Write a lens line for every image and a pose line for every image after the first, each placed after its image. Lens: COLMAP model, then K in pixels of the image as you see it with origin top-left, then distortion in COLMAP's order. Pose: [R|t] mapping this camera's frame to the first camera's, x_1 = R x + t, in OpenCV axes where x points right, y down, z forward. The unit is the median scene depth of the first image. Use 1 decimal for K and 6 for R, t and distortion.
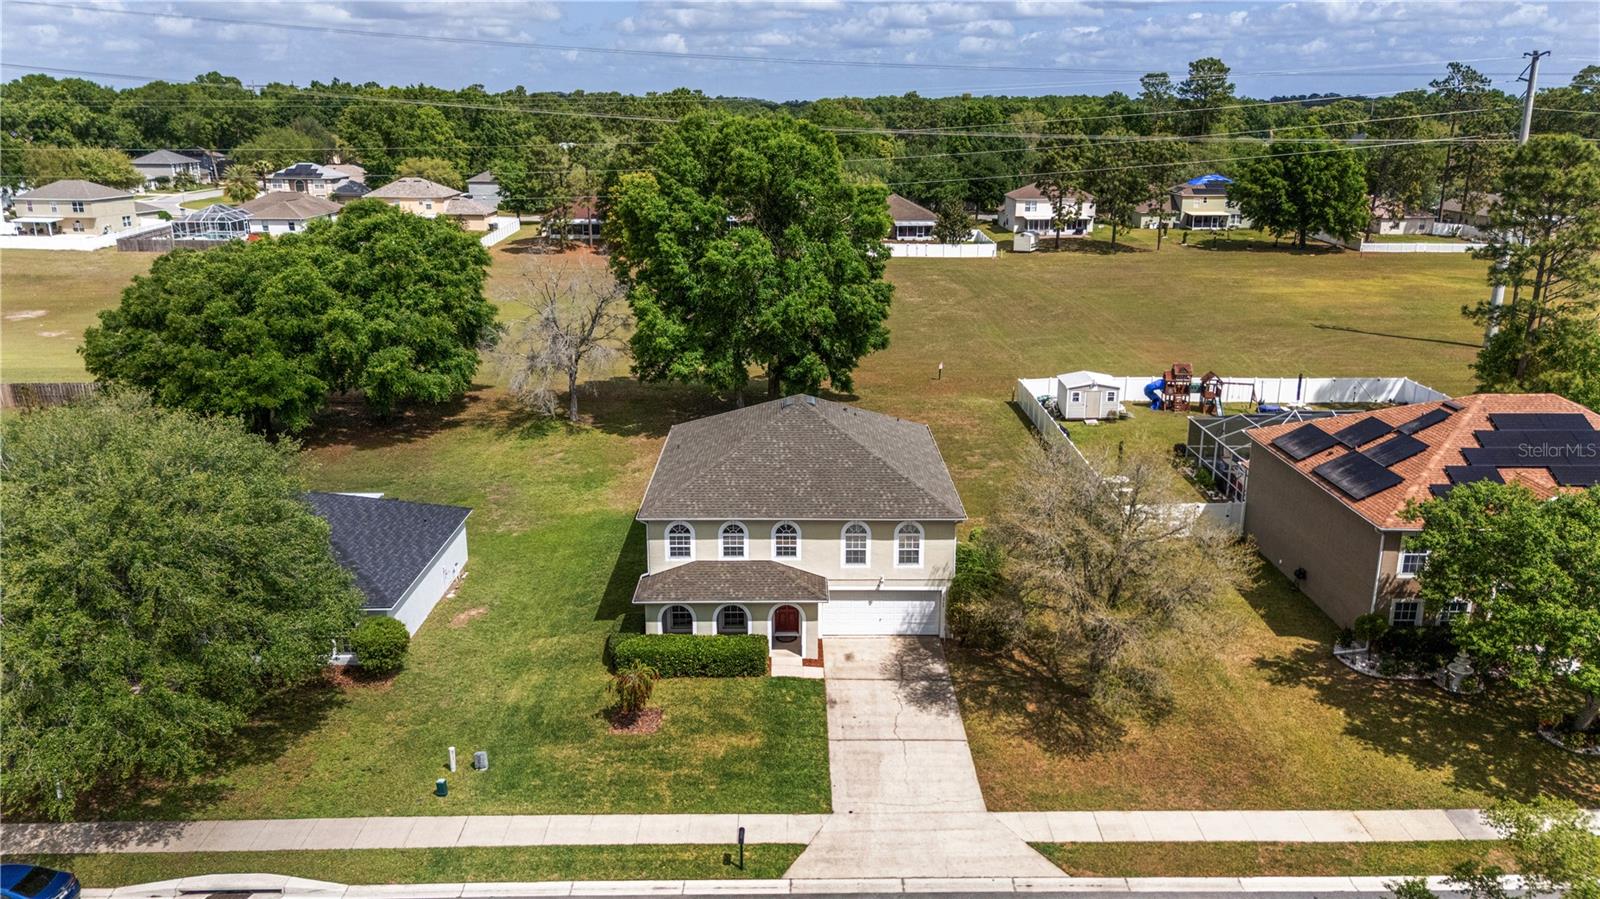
lens RADIAL K [[1152.4, 0, 792.1], [0, 1152.4, 456.2], [0, 0, 1]] dist [0.079817, -0.091313]
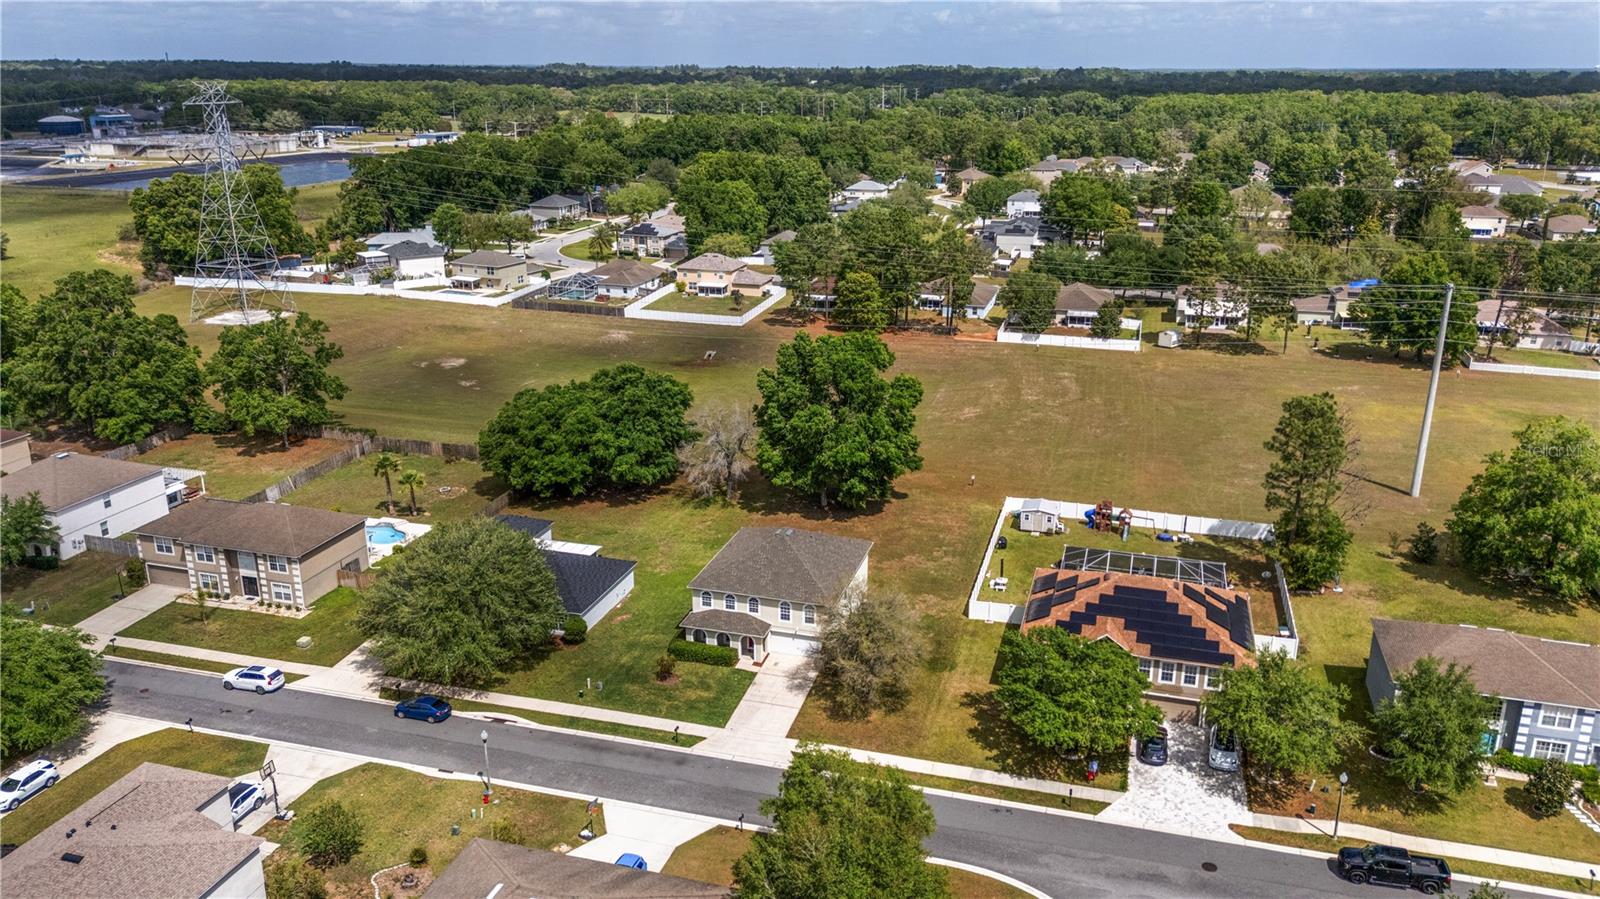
lens RADIAL K [[1131.4, 0, 800.0], [0, 1131.4, 449.5], [0, 0, 1]] dist [0.104515, -0.128545]
pose [[0.958283, 0.091007, -0.270944, 0.615312], [-0.084414, 0.995783, 0.035913, -0.294559], [0.273070, -0.011543, 0.961925, -0.983558]]
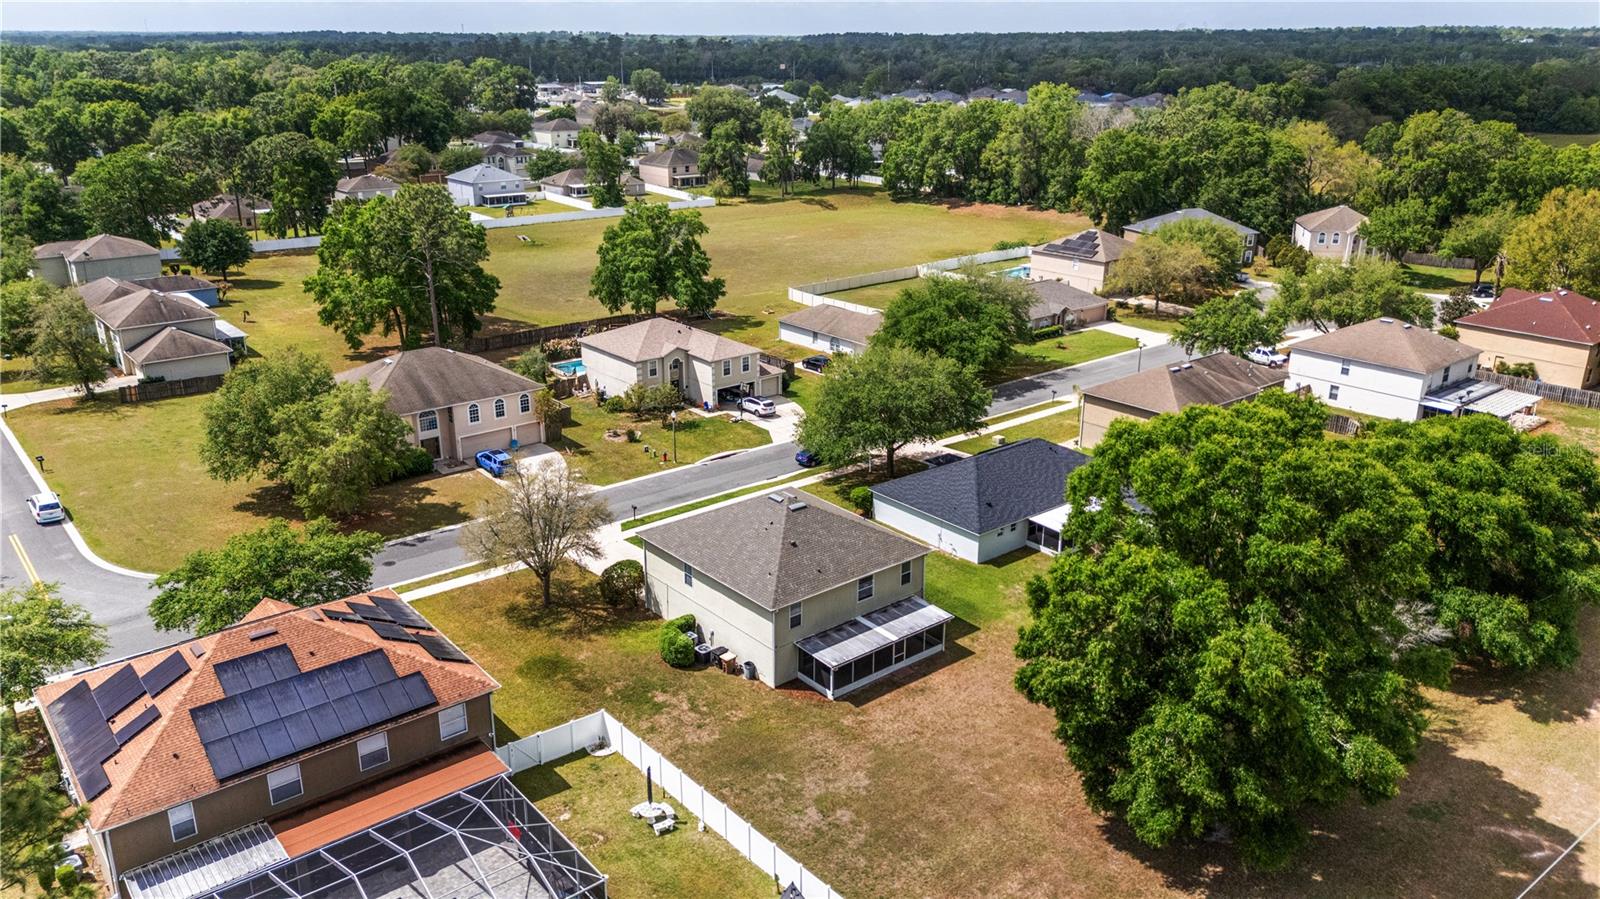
lens RADIAL K [[1163.3, 0, 795.8], [0, 1163.3, 463.8], [0, 0, 1]] dist [0.093377, -0.128329]
pose [[-0.776068, 0.209108, -0.594973, 0.914472], [-0.184947, 0.826483, 0.531715, -0.924437], [0.602921, 0.522685, -0.602733, 2.037092]]
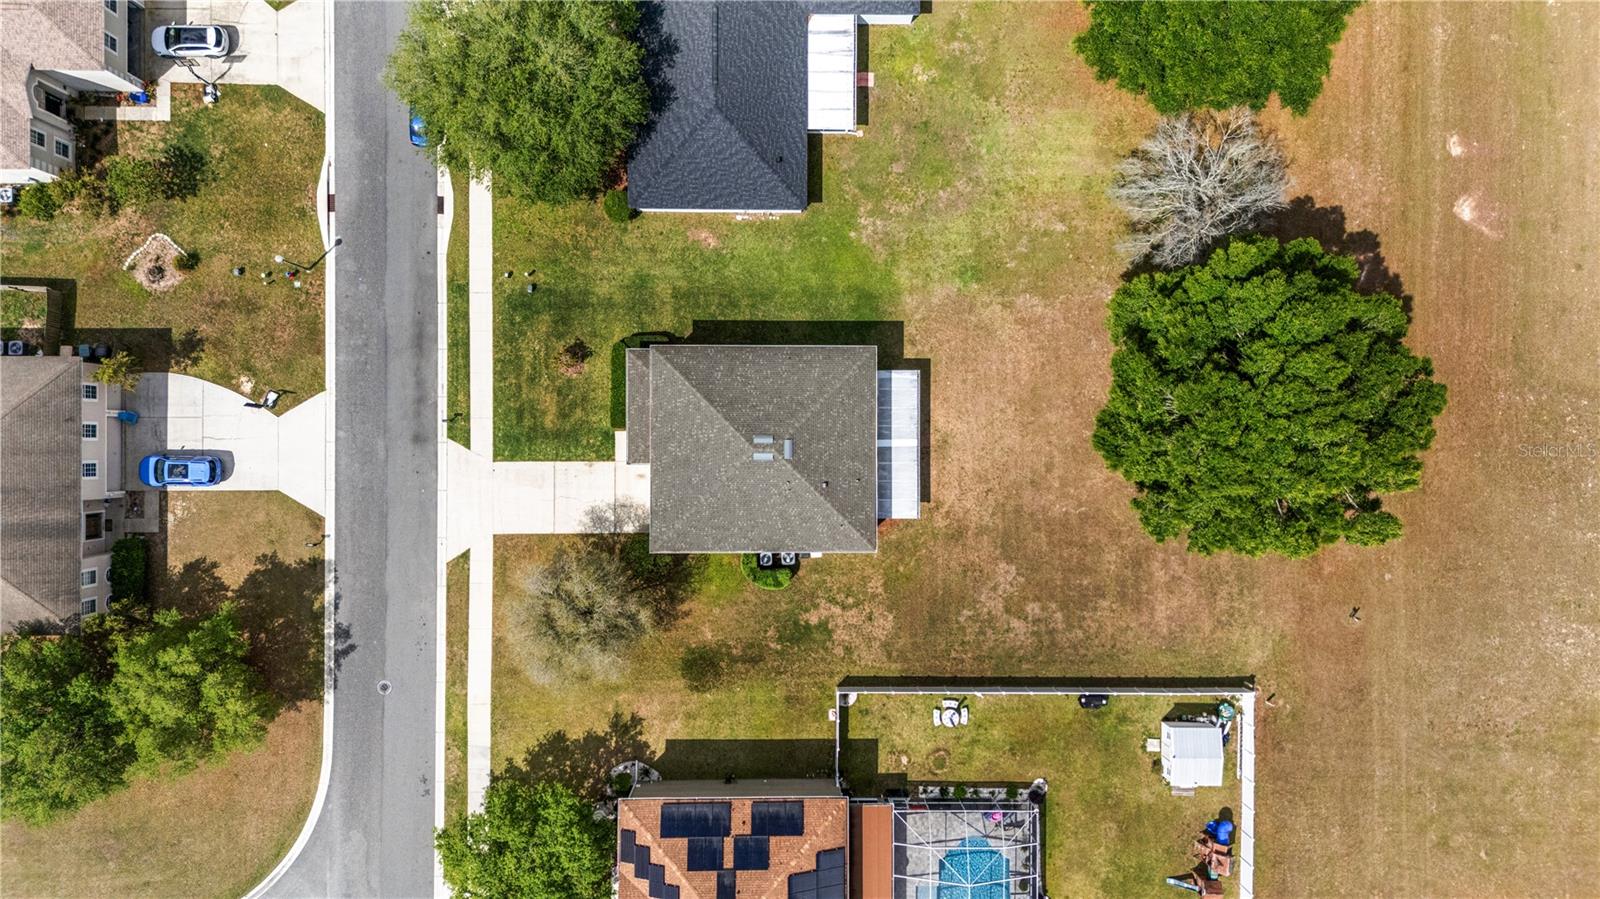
lens RADIAL K [[1131.4, 0, 800.0], [0, 1131.4, 449.5], [0, 0, 1]] dist [0.104515, -0.128545]
pose [[-0.004764, 0.999969, -0.006269, 0.018459], [-0.297202, 0.004570, 0.954804, -1.468699], [0.954803, 0.006412, 0.297171, 0.718634]]
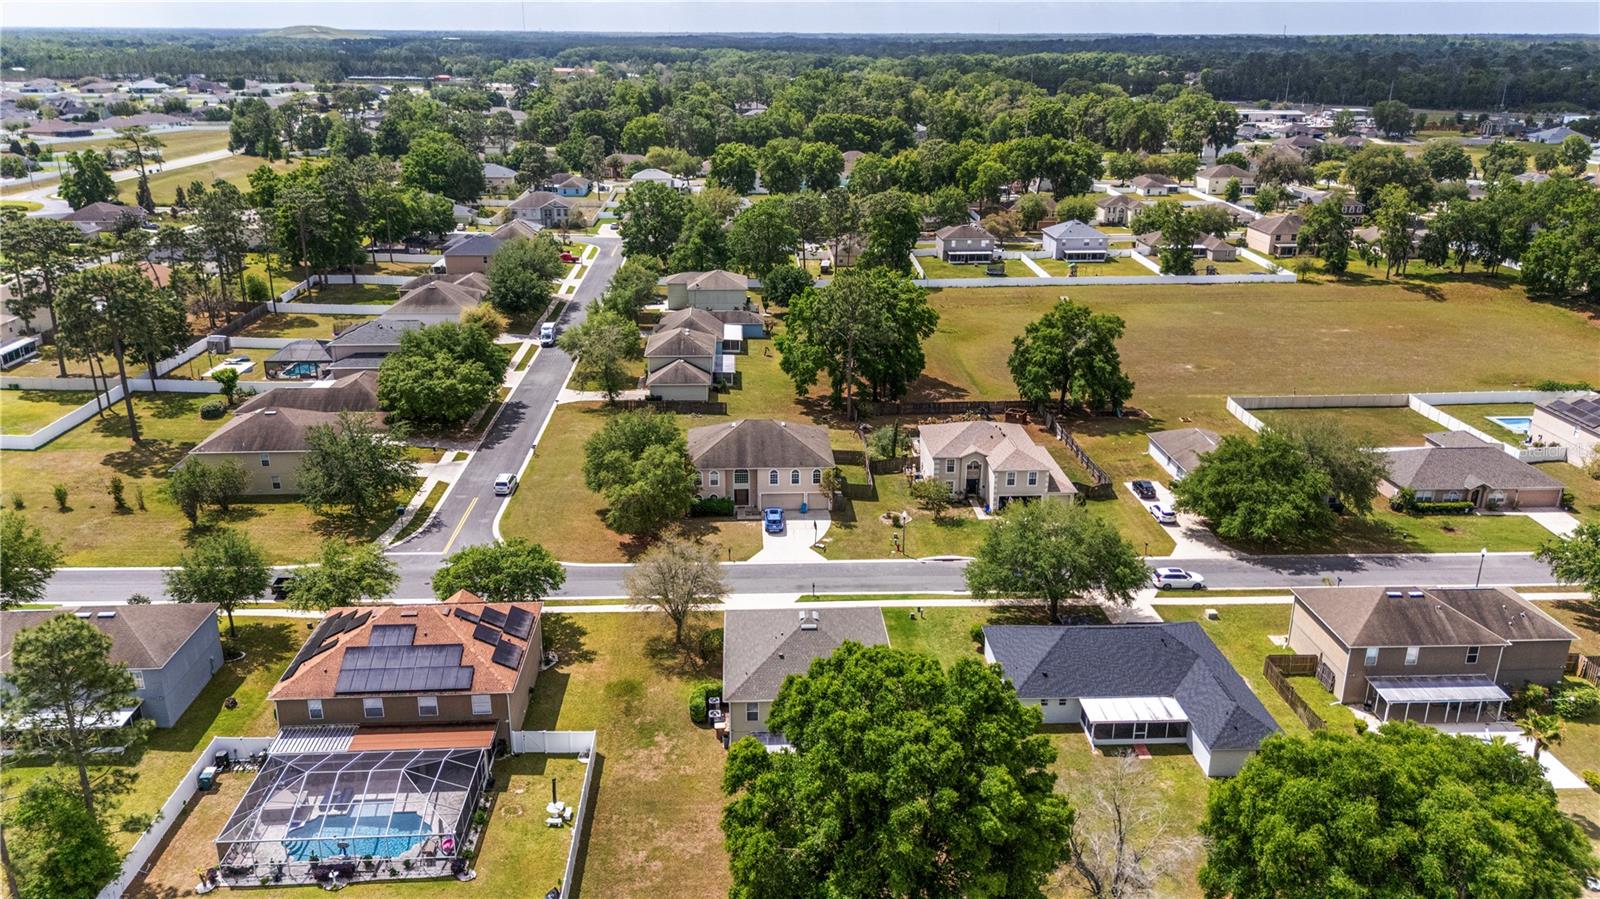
lens RADIAL K [[1152.4, 0, 792.1], [0, 1152.4, 456.2], [0, 0, 1]] dist [0.079817, -0.091313]
pose [[-0.999064, 0.006570, -0.042750, 0.114227], [-0.020072, 0.805088, 0.592816, -1.403038], [0.038312, 0.593119, -0.804203, 2.490145]]
